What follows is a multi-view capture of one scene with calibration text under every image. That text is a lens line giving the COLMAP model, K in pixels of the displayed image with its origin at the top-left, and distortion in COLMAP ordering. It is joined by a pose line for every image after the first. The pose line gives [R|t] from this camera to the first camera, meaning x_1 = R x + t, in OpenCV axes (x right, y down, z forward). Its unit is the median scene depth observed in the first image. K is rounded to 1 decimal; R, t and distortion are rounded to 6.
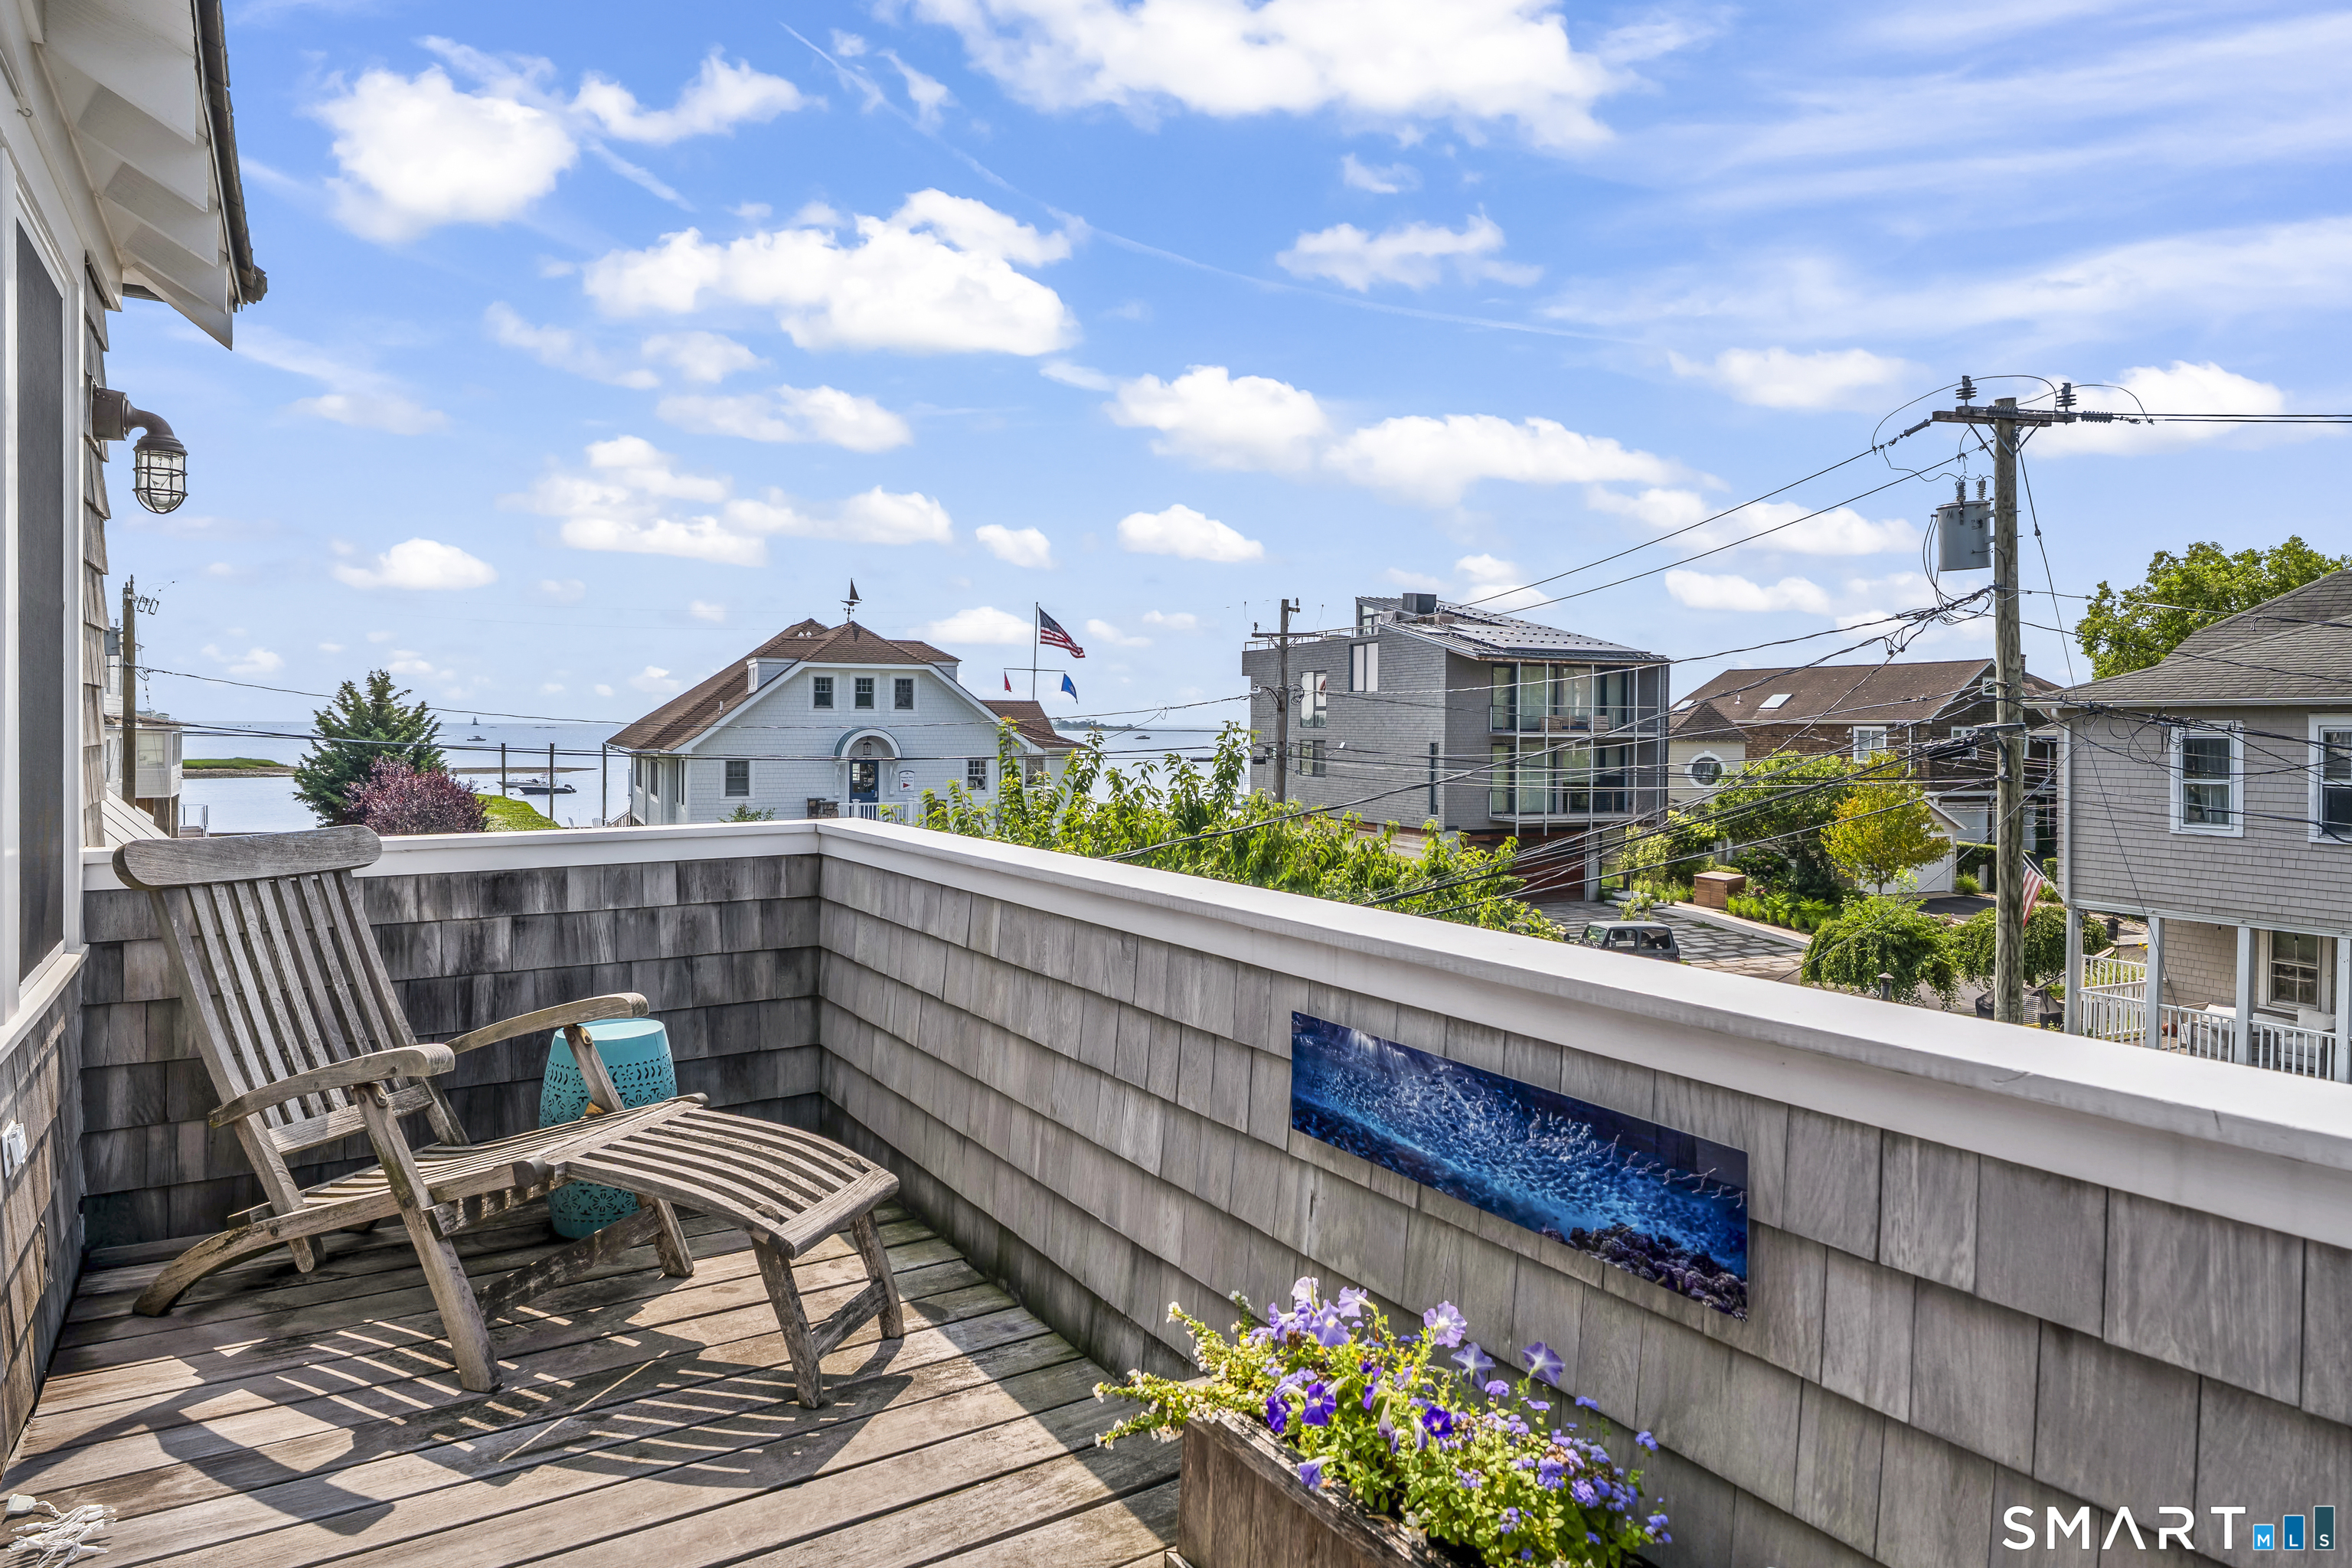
lens RADIAL K [[1398.0, 0, 1178.0], [0, 1398.0, 775.6], [0, 0, 1]] dist [0.008276, 0.000981]
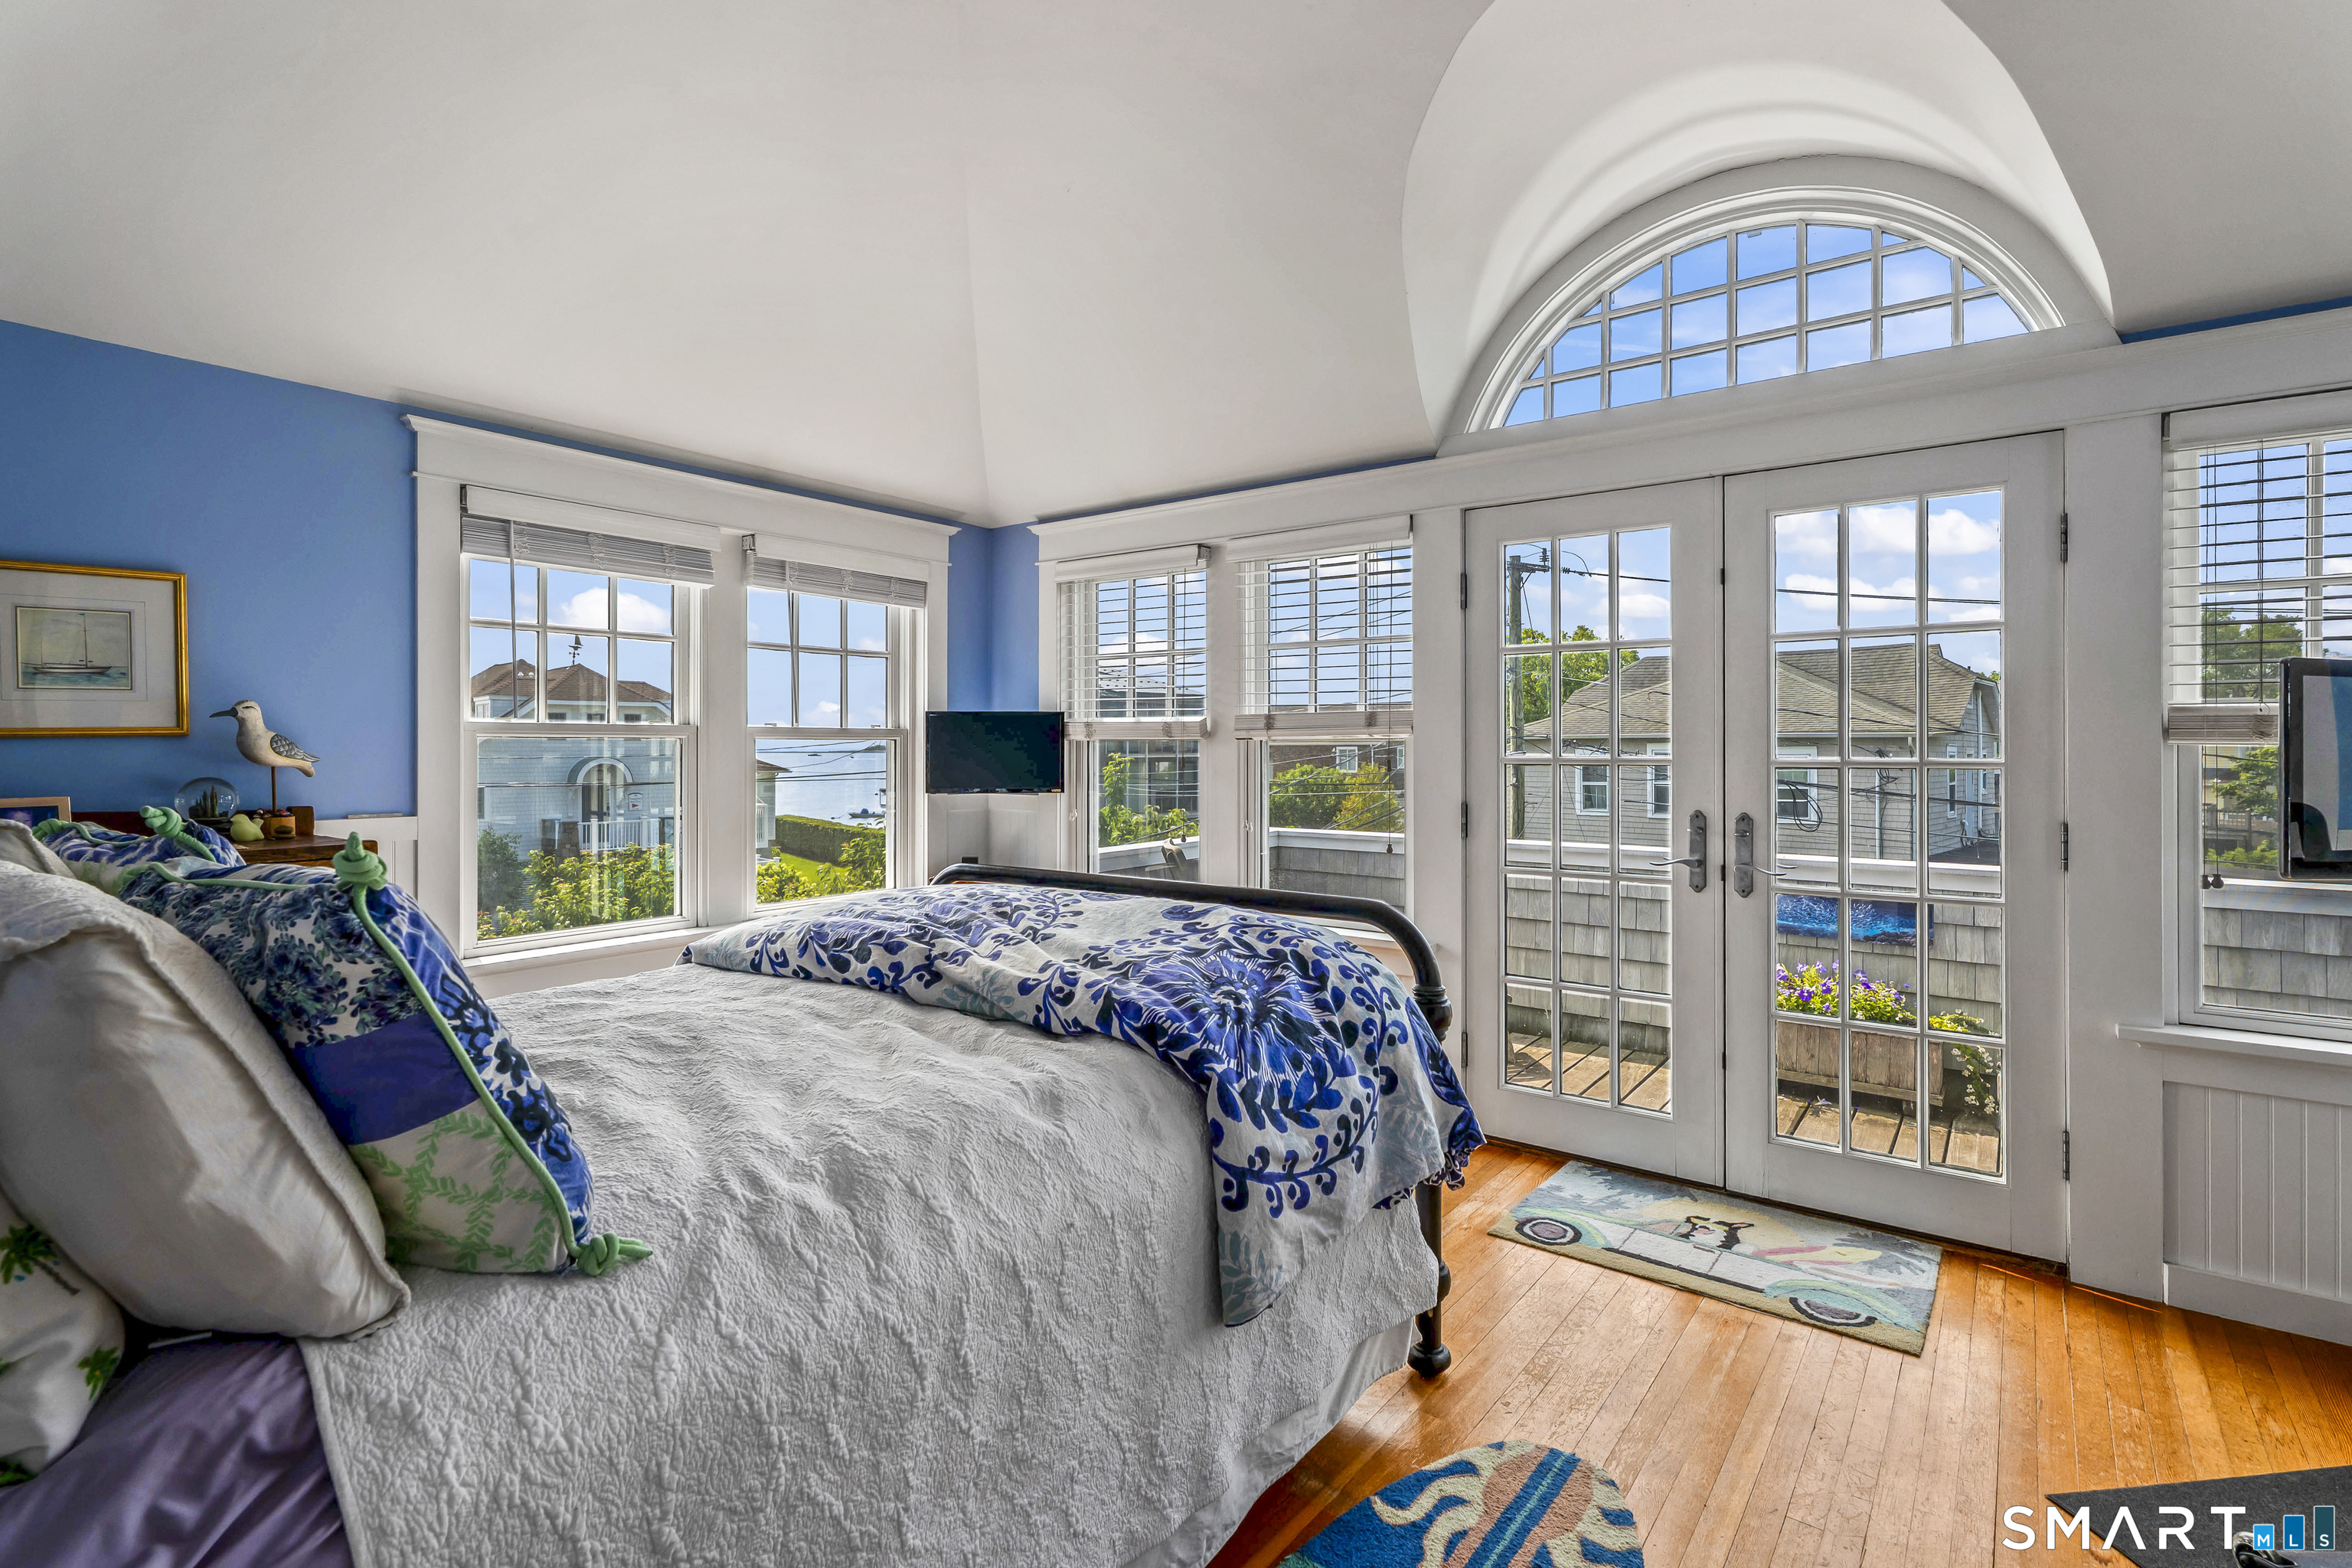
lens RADIAL K [[1127.5, 0, 1193.9], [0, 1127.5, 774.3], [0, 0, 1]] dist [0.016894, -0.004324]
pose [[0.935336, -0.017862, 0.353310, -1.729651], [0.021506, 0.999748, -0.006391, -0.069957], [-0.353107, 0.013576, 0.935485, -0.794482]]
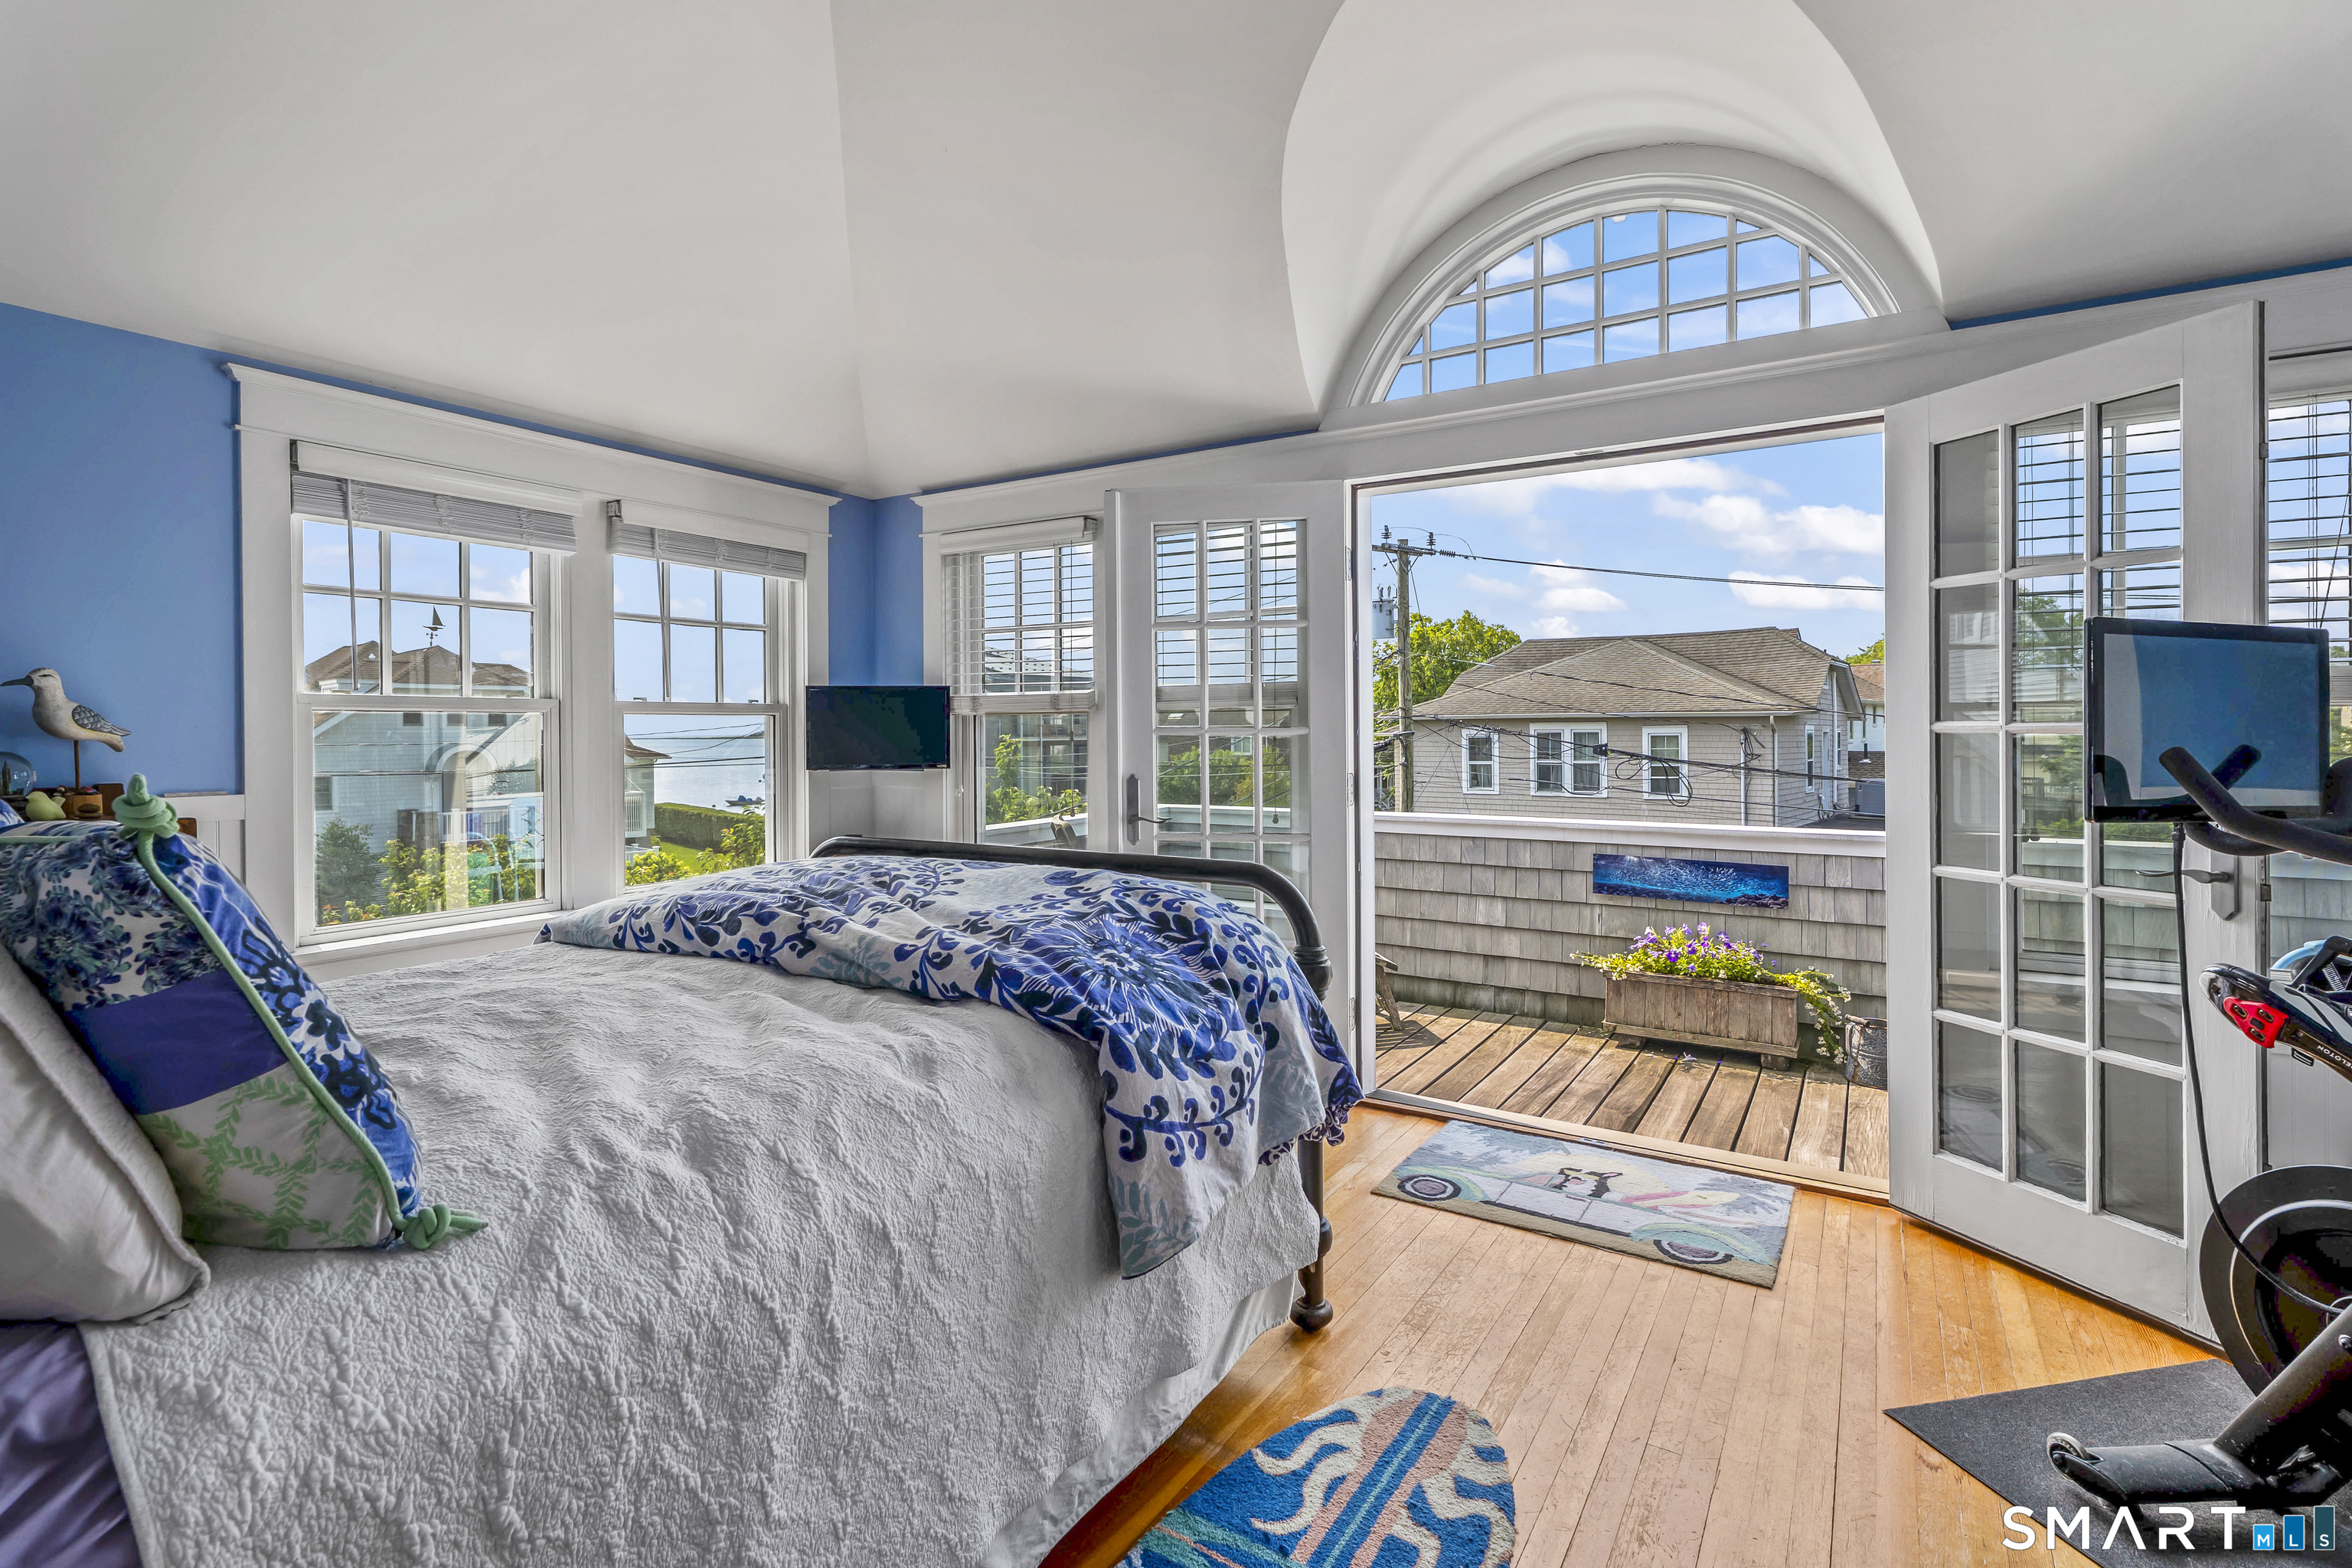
lens RADIAL K [[1127.5, 0, 1185.2], [0, 1127.5, 763.5], [0, 0, 1]] dist [0.016894, -0.004324]
pose [[0.902246, -0.025945, 0.430440, -1.715188], [0.028437, 0.999595, 0.000644, -0.049852], [-0.430283, 0.011660, 0.902619, -0.796971]]
